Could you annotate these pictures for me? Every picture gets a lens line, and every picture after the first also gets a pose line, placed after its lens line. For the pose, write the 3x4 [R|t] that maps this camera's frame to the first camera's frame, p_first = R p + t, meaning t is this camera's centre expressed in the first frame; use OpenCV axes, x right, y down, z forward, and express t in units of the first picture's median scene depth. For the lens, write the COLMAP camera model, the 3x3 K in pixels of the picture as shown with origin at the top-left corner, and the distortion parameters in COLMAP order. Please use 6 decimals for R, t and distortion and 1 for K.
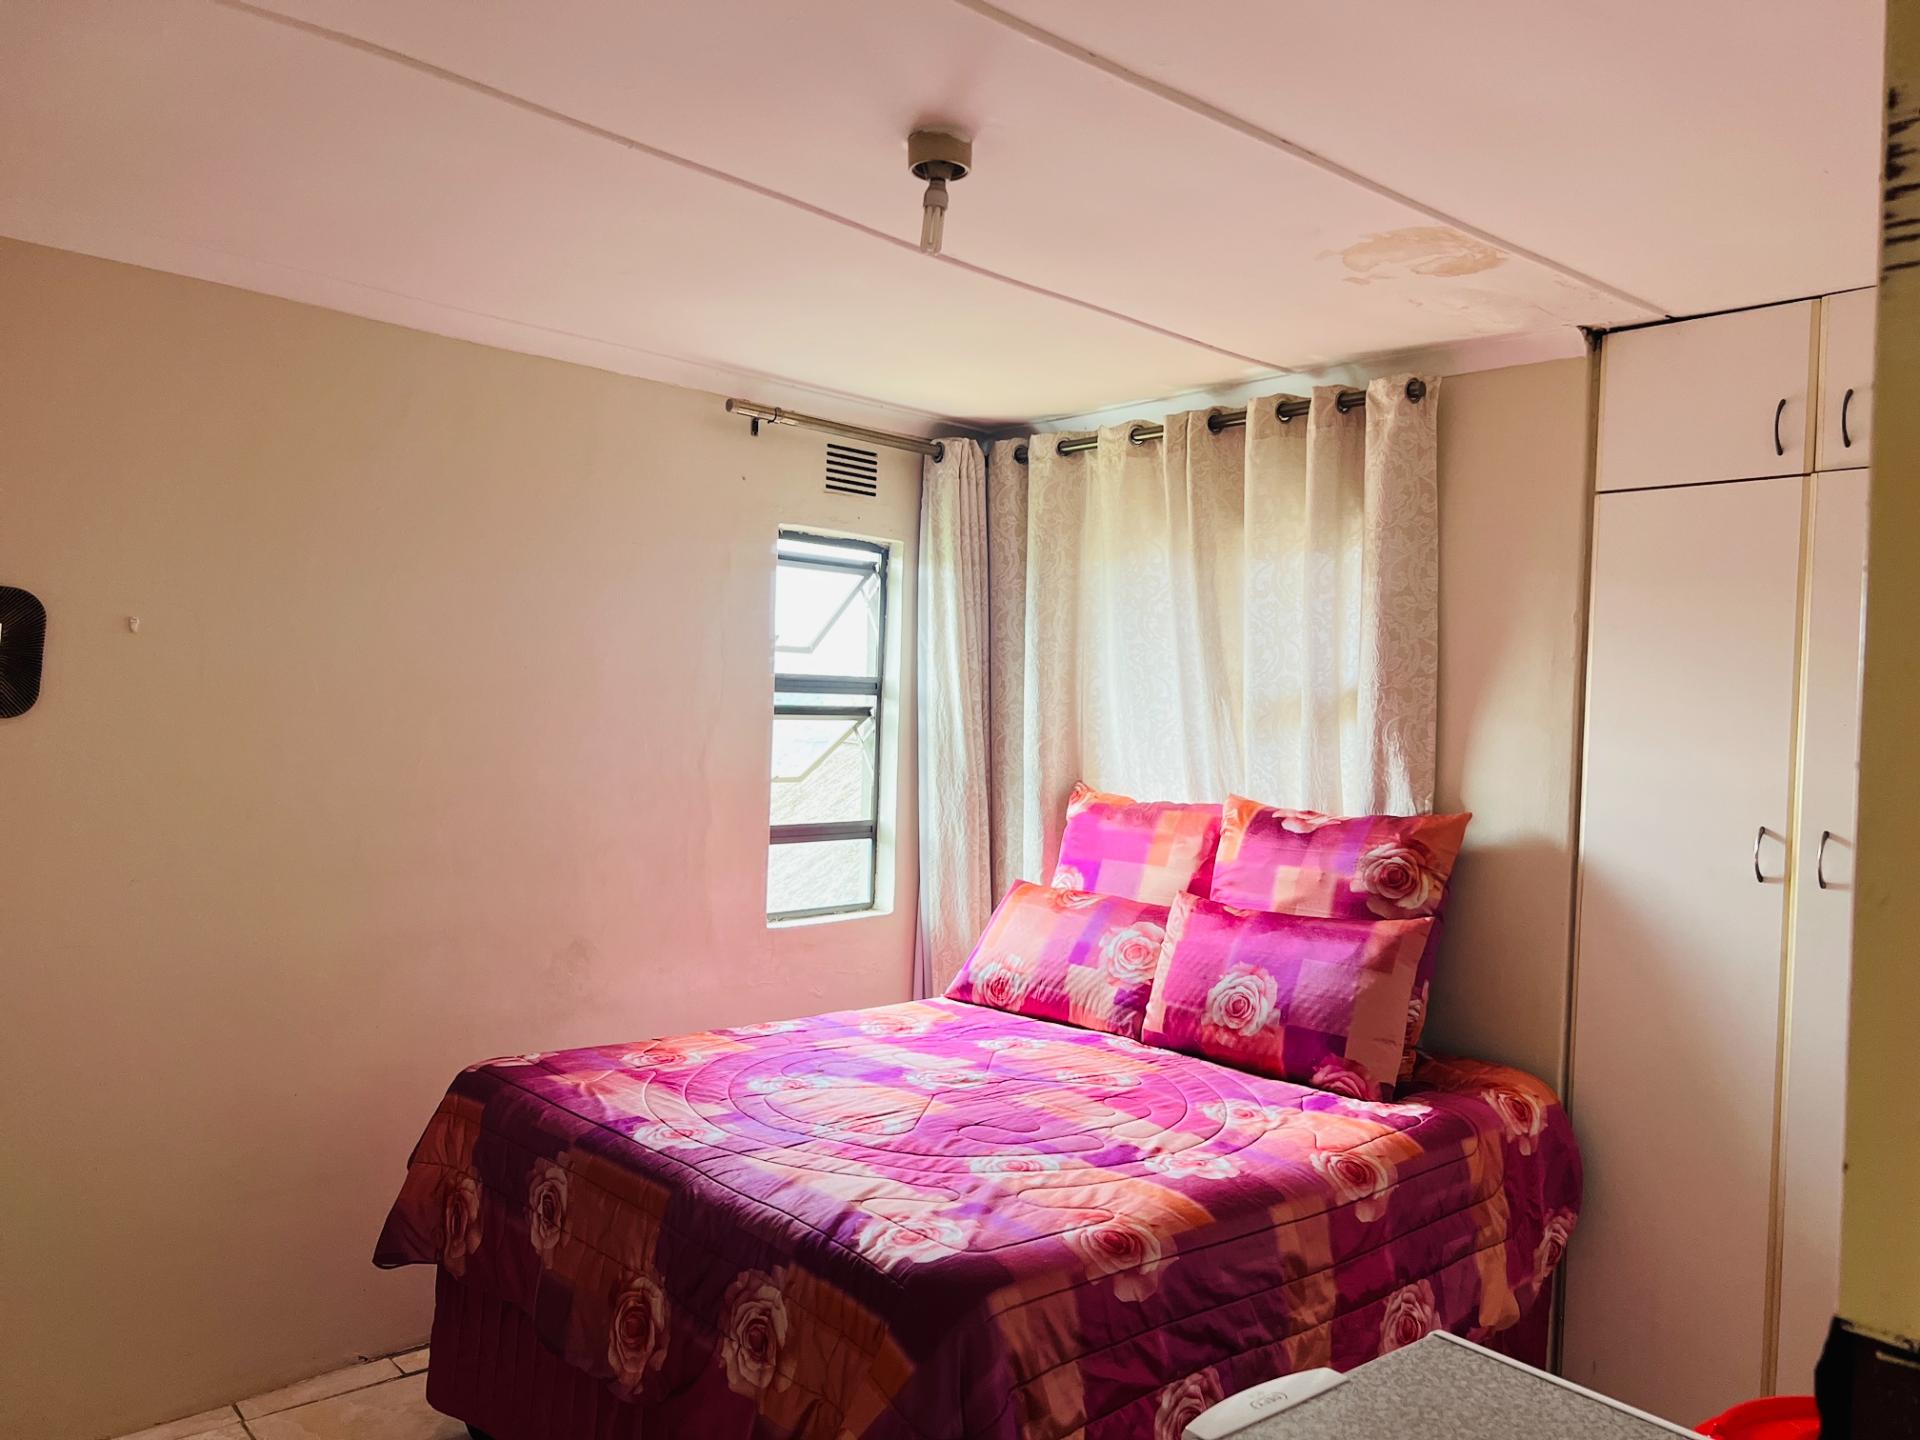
lens RADIAL K [[1440.5, 0, 971.0], [0, 1440.5, 714.5], [0, 0, 1]] dist [0.059641, -0.070449]
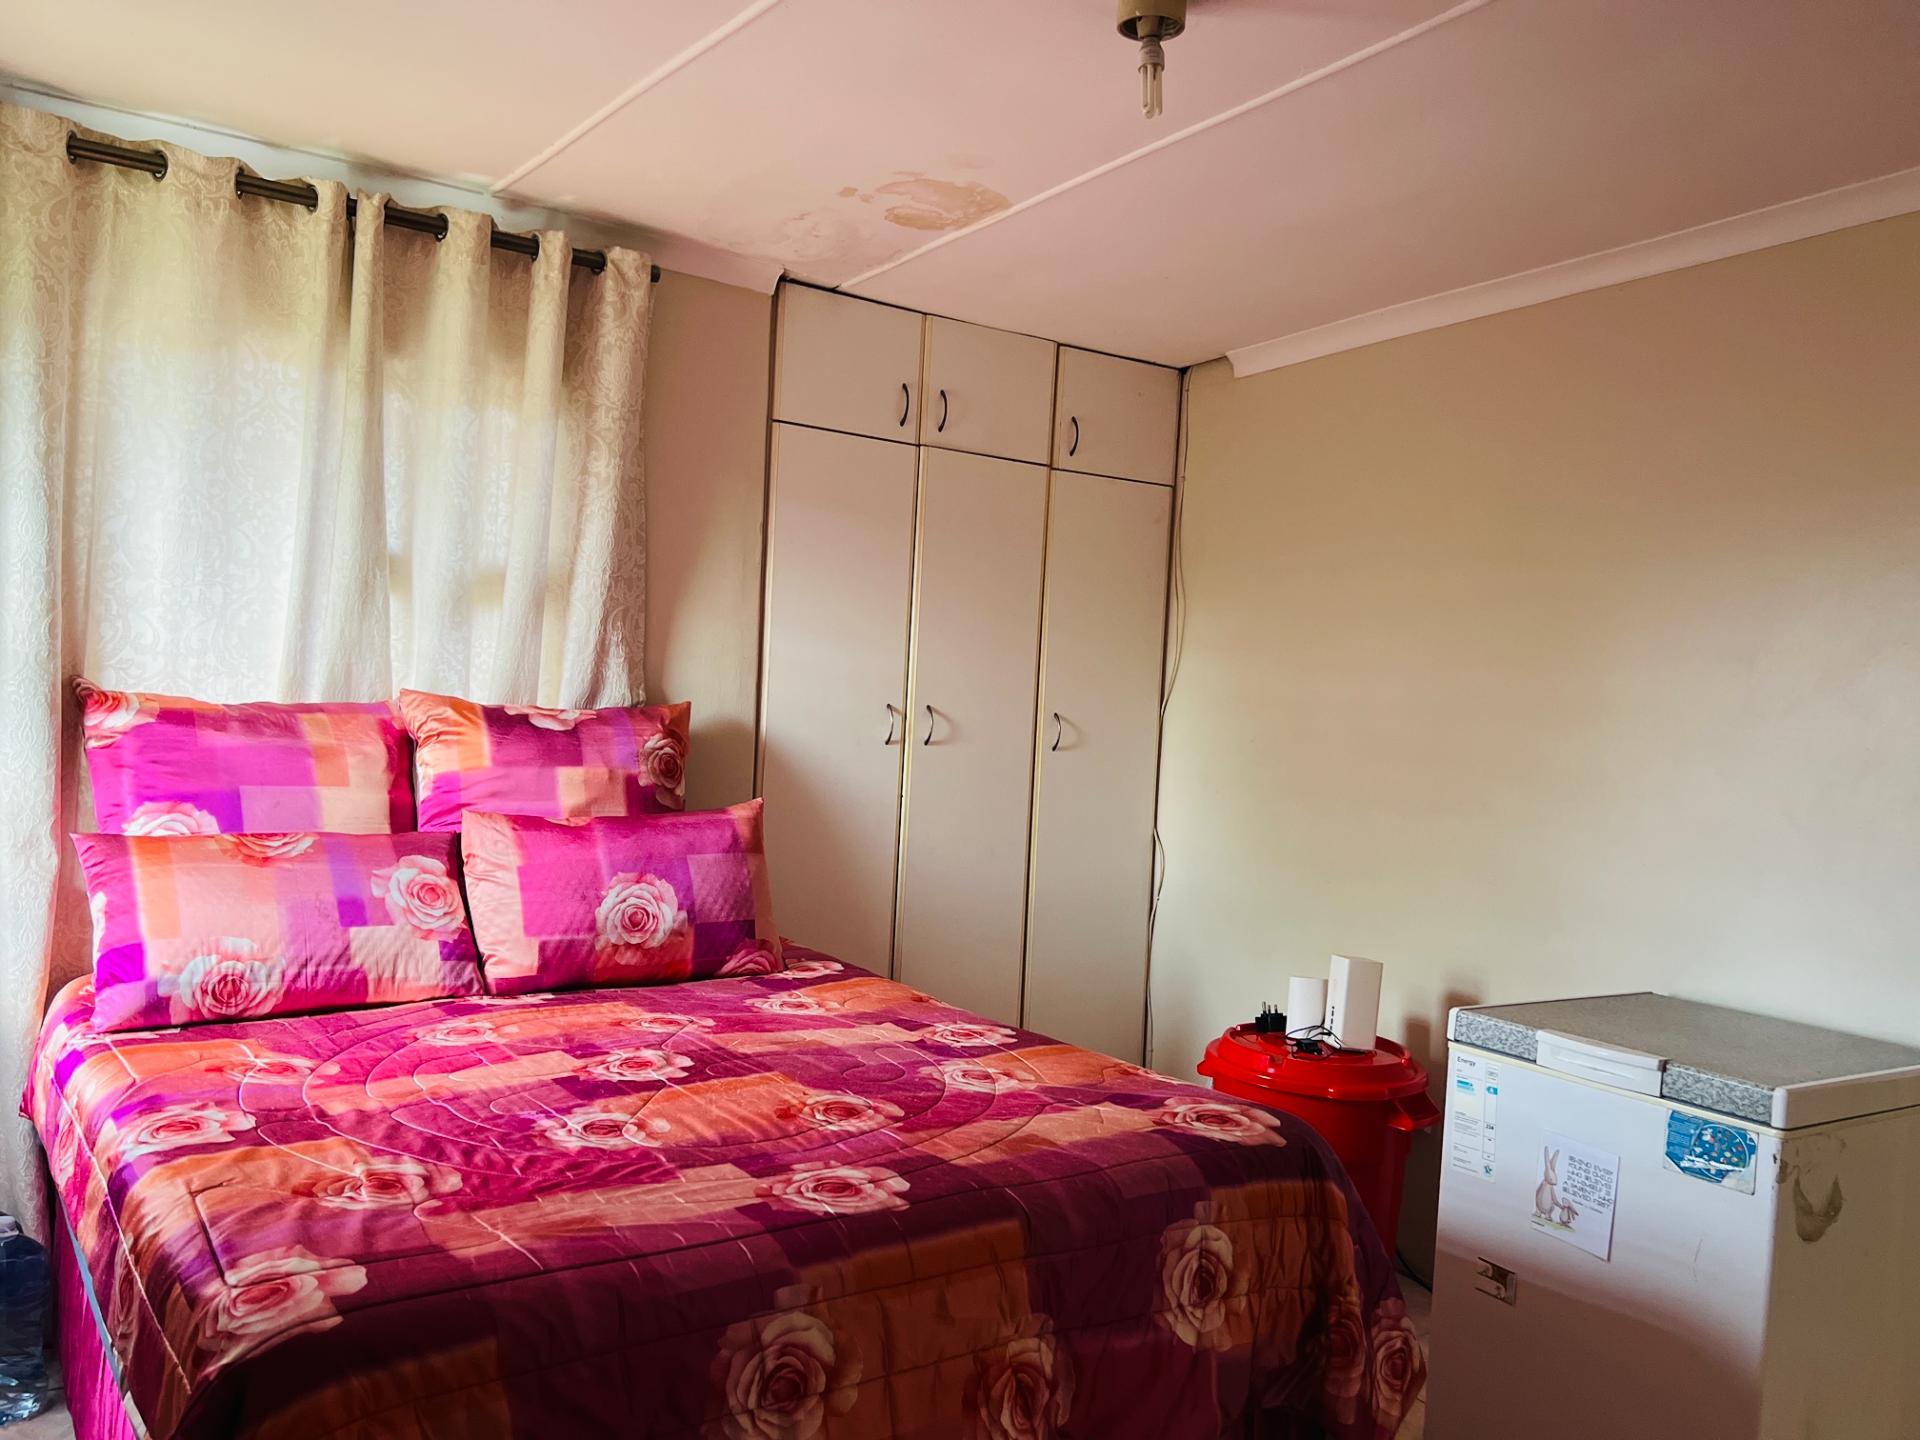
lens RADIAL K [[1440.5, 0, 969.0], [0, 1440.5, 732.7], [0, 0, 1]] dist [0.059641, -0.070449]
pose [[0.128352, -0.051558, 0.990388, -0.670551], [-0.042610, 0.997439, 0.057447, 0.021472], [-0.990813, -0.049573, 0.125826, 0.661609]]
